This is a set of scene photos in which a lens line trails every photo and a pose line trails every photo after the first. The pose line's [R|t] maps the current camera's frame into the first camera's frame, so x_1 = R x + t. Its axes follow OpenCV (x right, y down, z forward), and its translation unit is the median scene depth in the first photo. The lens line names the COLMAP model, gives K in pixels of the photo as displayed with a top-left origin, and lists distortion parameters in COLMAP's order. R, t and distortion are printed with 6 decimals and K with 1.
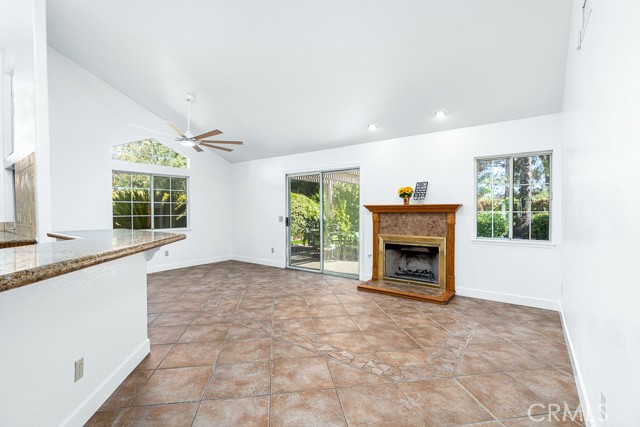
lens RADIAL K [[289.0, 0, 321.9], [0, 289.0, 214.6], [0, 0, 1]] dist [-0.007622, 0.001864]
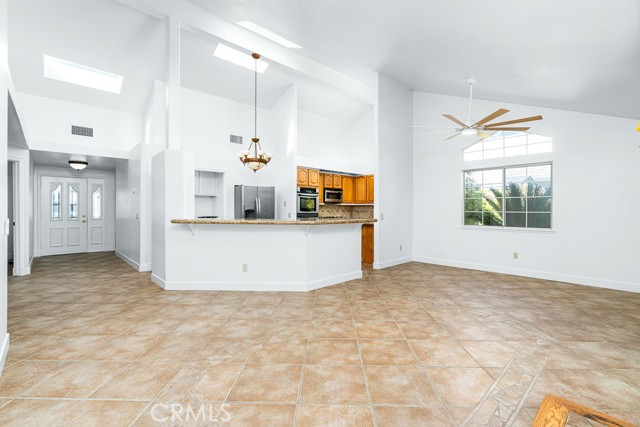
lens RADIAL K [[289.0, 0, 323.5], [0, 289.0, 211.1], [0, 0, 1]] dist [-0.007622, 0.001864]
pose [[-0.175044, 0.010061, -0.984509, 0.872505], [-0.016583, 0.999776, 0.013165, -0.005465], [0.984421, 0.018631, -0.174838, 1.191985]]
